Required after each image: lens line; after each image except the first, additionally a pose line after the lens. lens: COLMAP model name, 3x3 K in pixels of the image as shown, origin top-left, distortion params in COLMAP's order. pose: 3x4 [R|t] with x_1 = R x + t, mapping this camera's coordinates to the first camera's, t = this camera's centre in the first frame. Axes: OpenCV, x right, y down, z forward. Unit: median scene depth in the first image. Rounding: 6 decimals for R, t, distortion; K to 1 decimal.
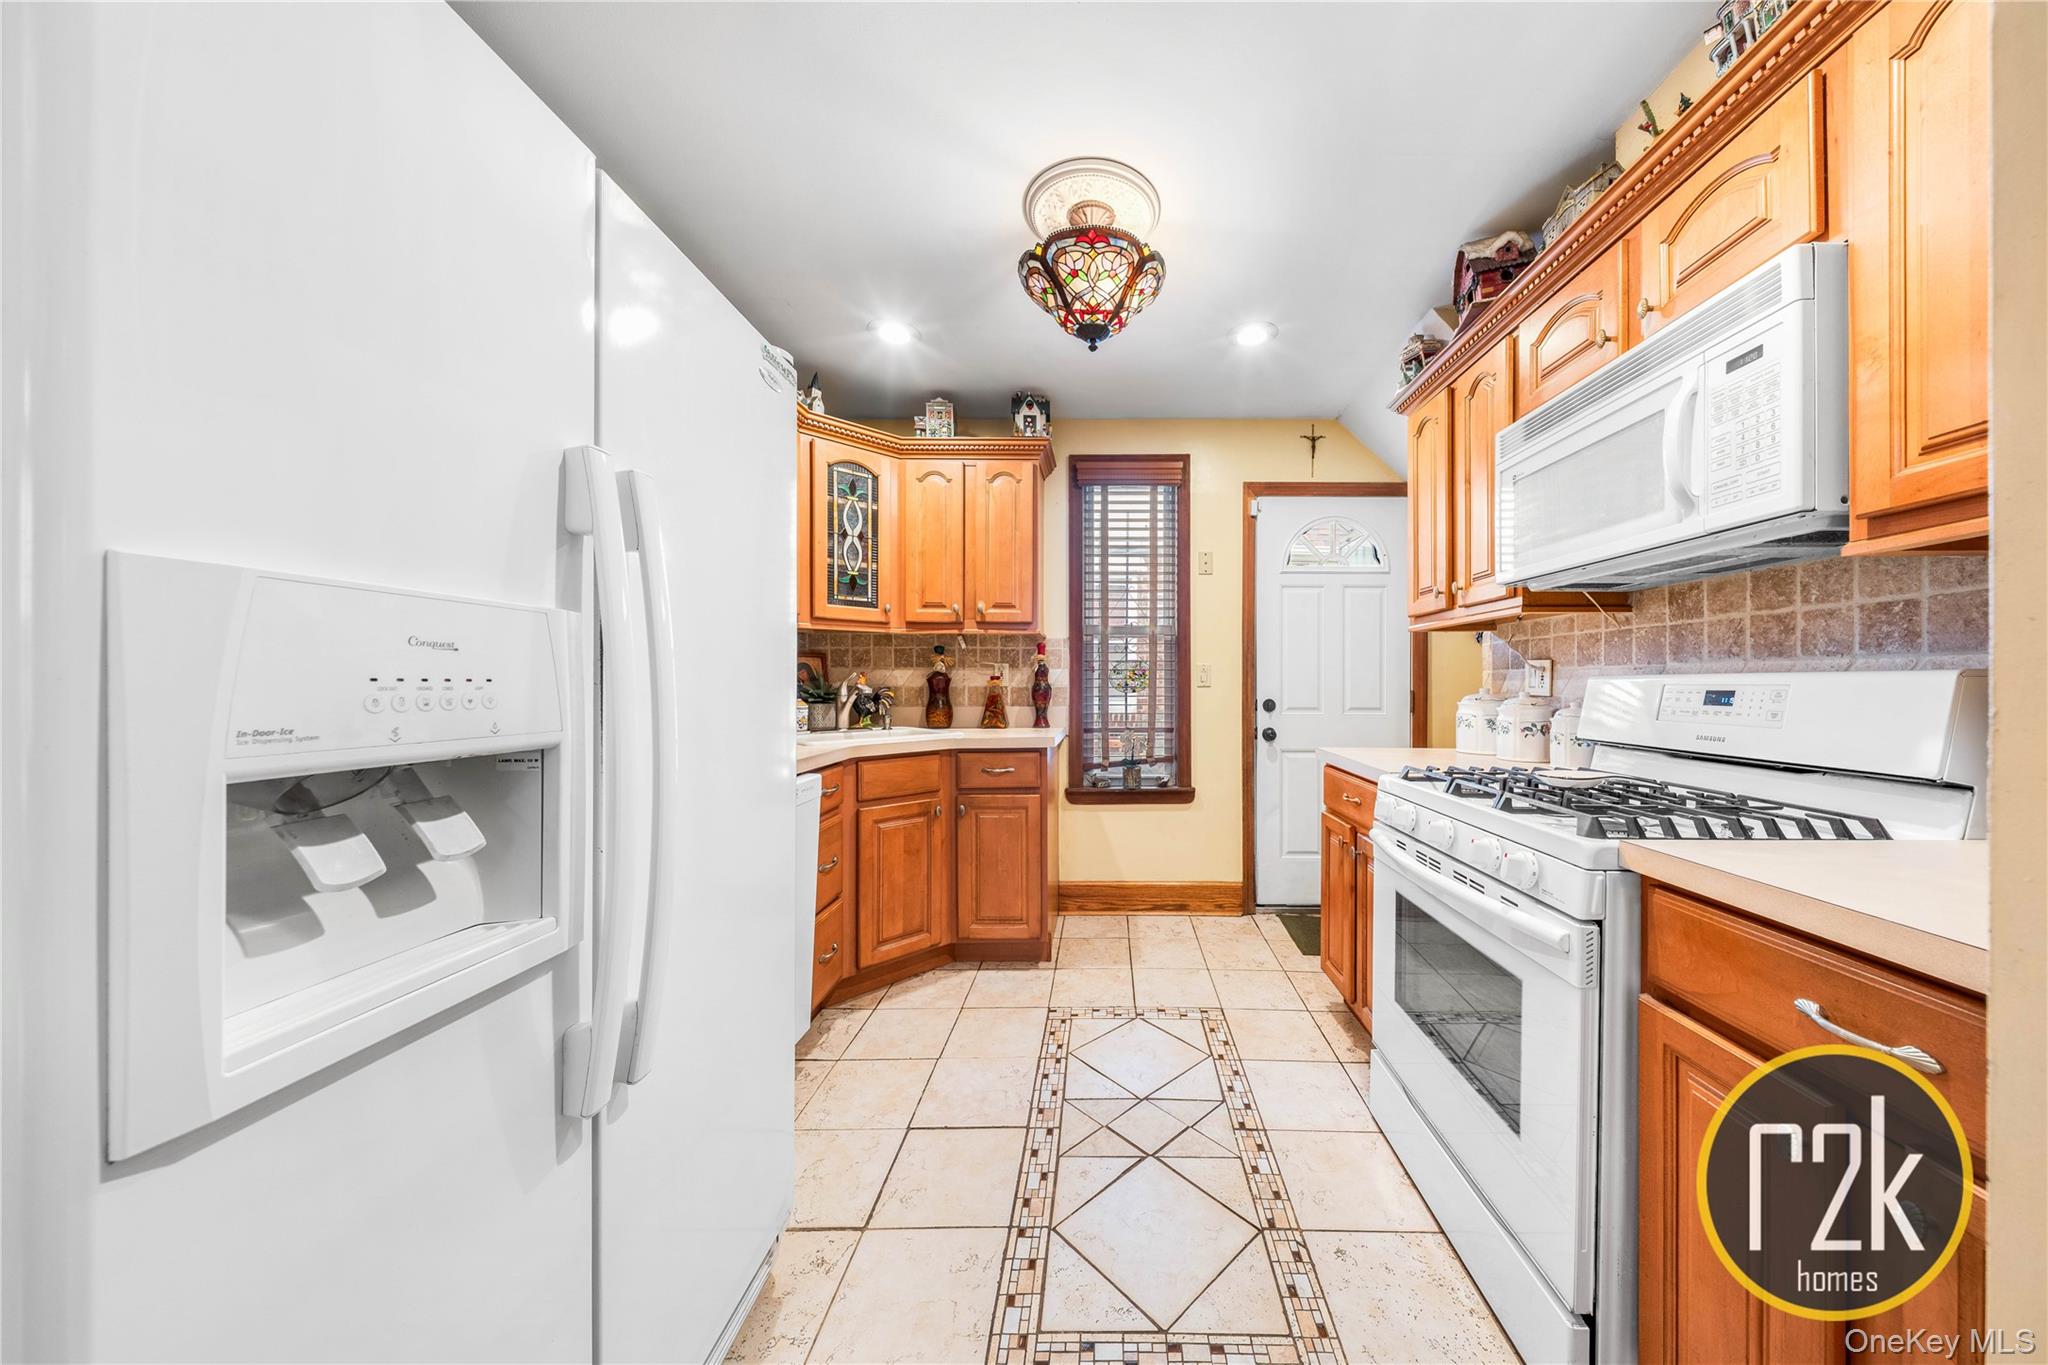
lens RADIAL K [[712.4, 0, 1030.0], [0, 712.4, 685.0], [0, 0, 1]] dist [0.010845, -0.000371]
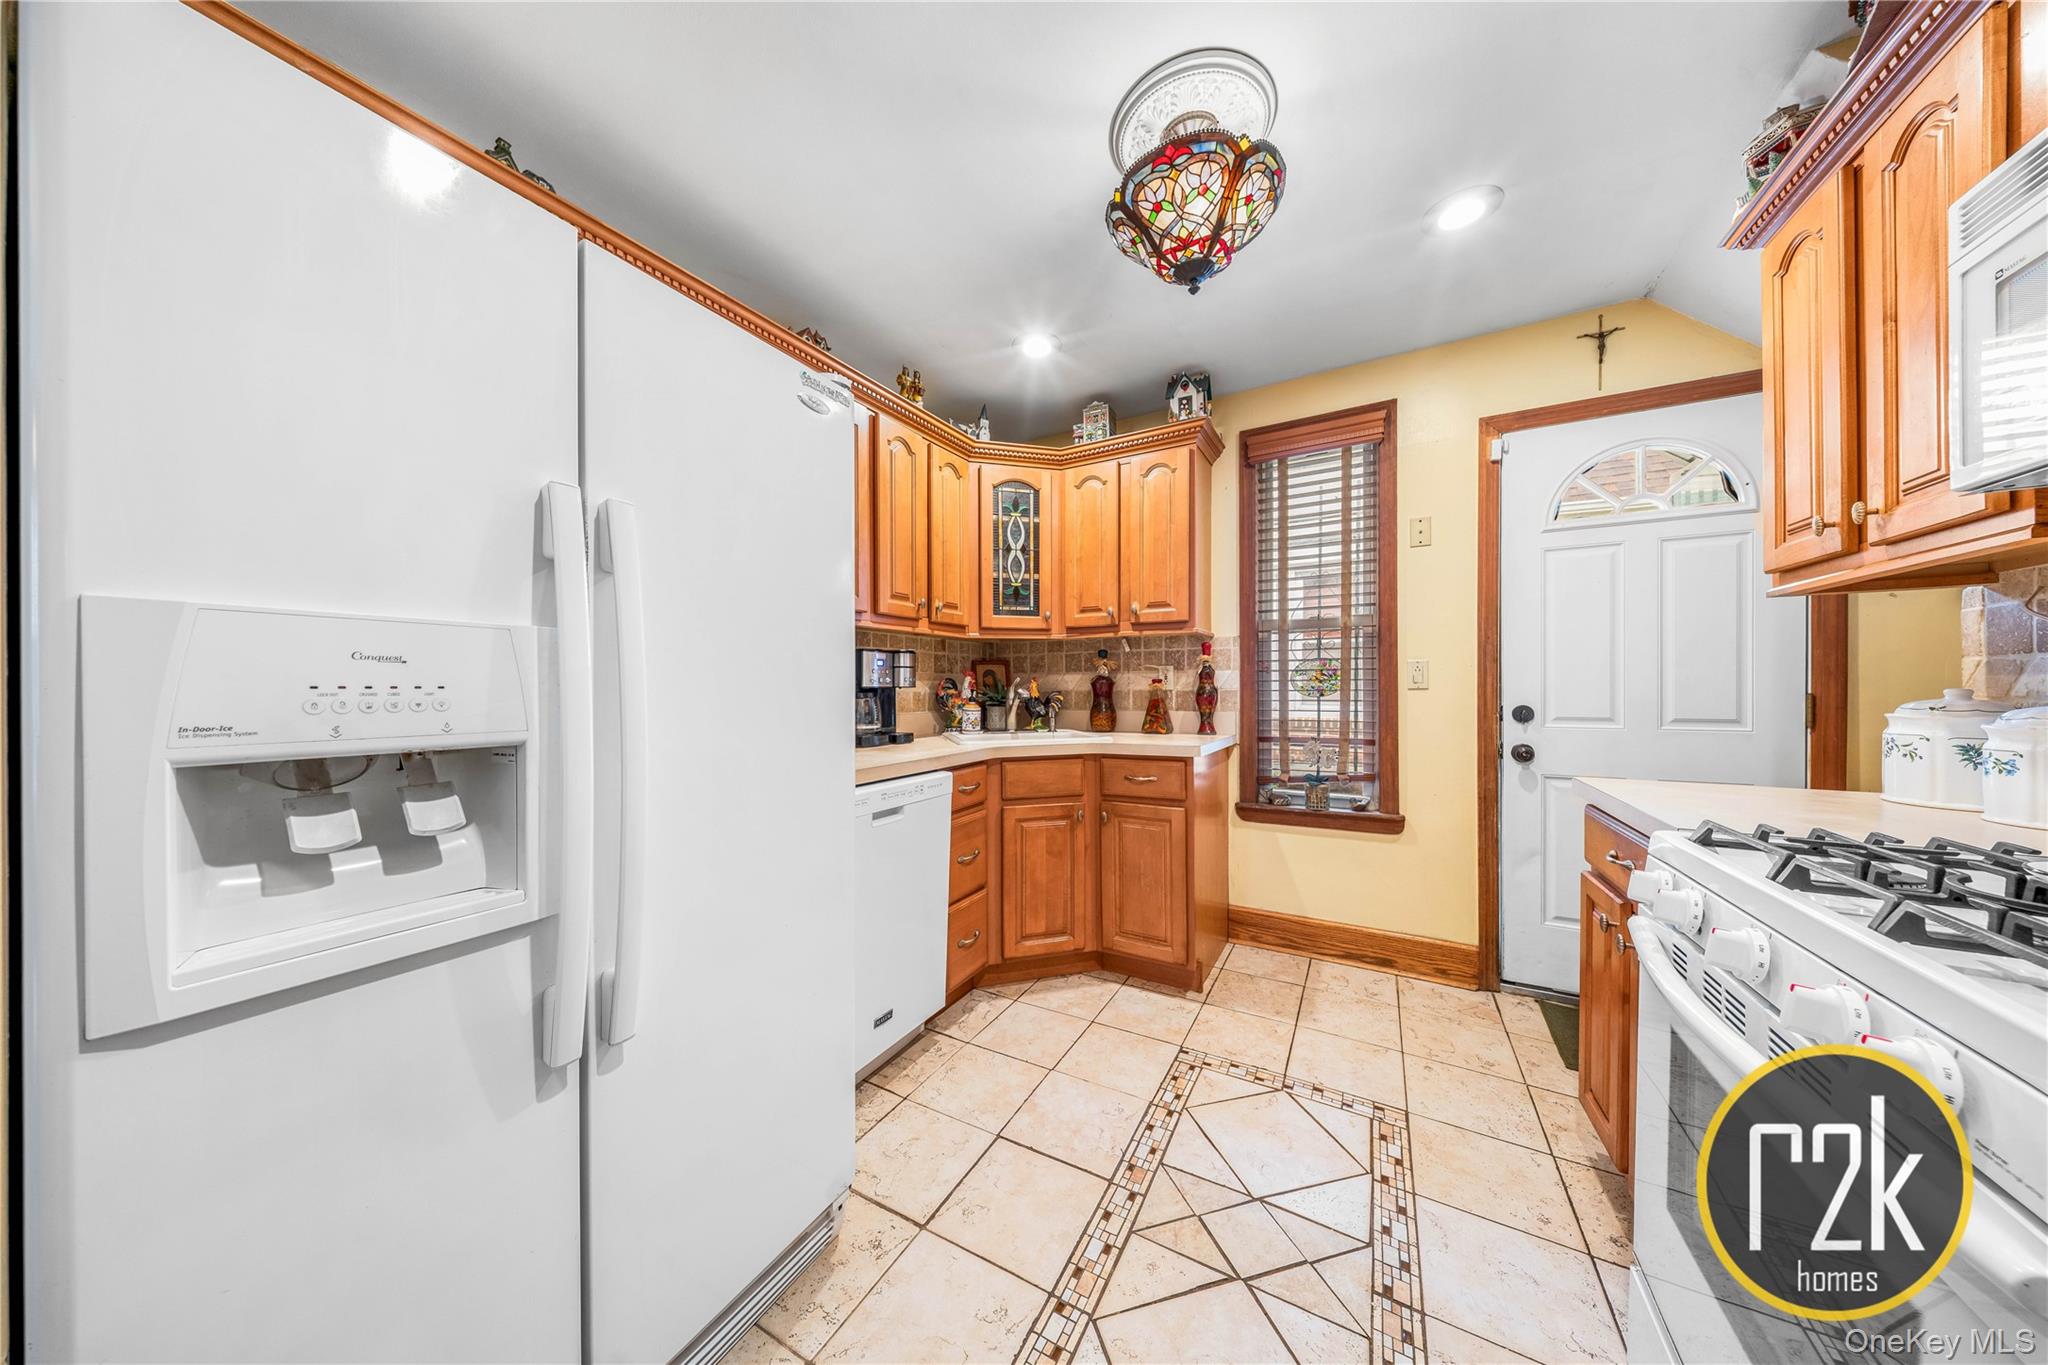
lens RADIAL K [[614.2, 0, 1015.1], [0, 614.2, 691.8], [0, 0, 1]] dist [0.002632, -0.001025]
pose [[0.872636, -0.003659, -0.488357, 0.225687], [0.005666, 0.999980, 0.002632, 0.001420], [0.488338, -0.005063, 0.872640, 0.225985]]
